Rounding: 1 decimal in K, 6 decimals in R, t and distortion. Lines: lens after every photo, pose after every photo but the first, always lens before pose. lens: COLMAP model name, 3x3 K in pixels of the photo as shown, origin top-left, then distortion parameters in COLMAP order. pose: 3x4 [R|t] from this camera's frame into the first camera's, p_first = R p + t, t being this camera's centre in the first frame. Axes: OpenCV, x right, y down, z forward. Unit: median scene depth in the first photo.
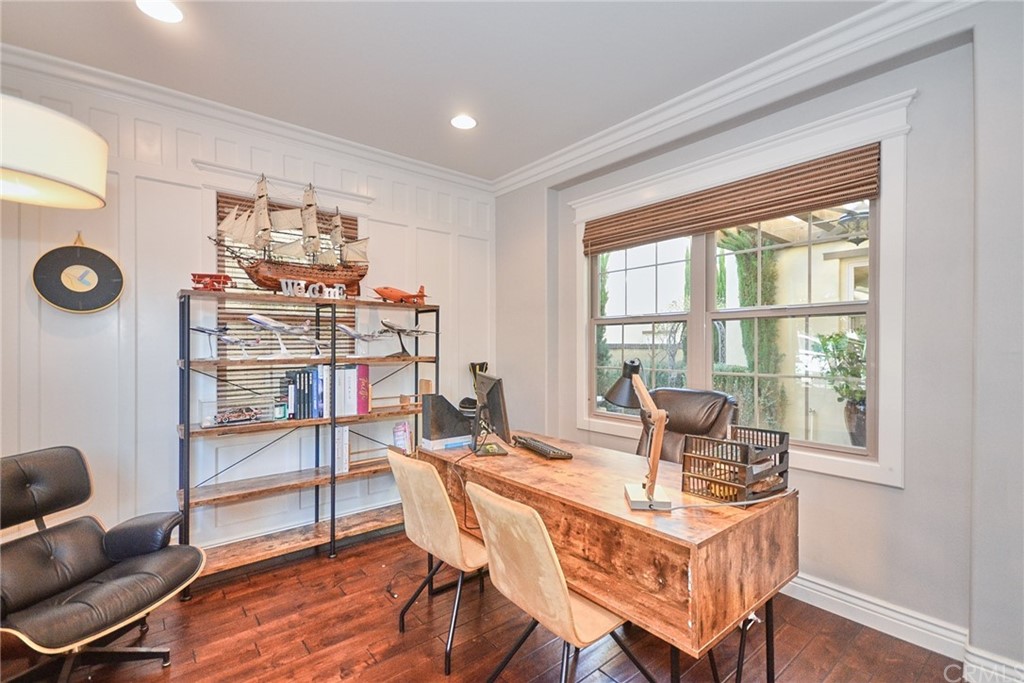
lens RADIAL K [[467.0, 0, 510.6], [0, 467.0, 342.1], [0, 0, 1]] dist [-0.000890, -0.000584]
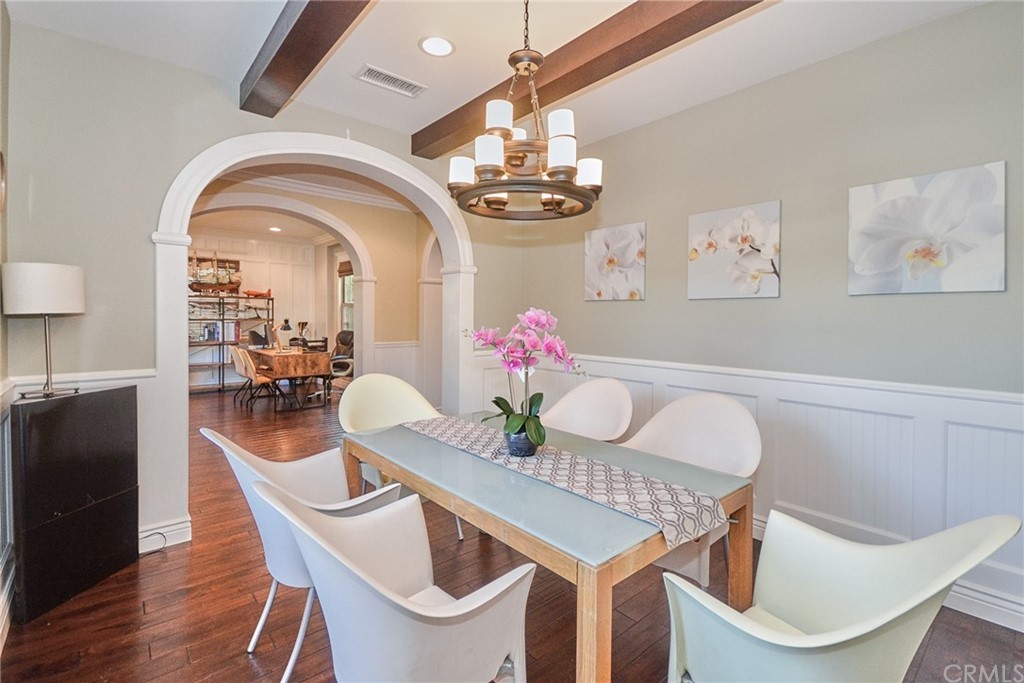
lens RADIAL K [[467.0, 0, 527.5], [0, 467.0, 316.0], [0, 0, 1]] dist [-0.000890, -0.000584]
pose [[0.999455, 0.003346, 0.032851, 1.184476], [-0.003253, 0.999991, -0.002898, 0.020272], [-0.032860, 0.002789, 0.999456, -1.604059]]
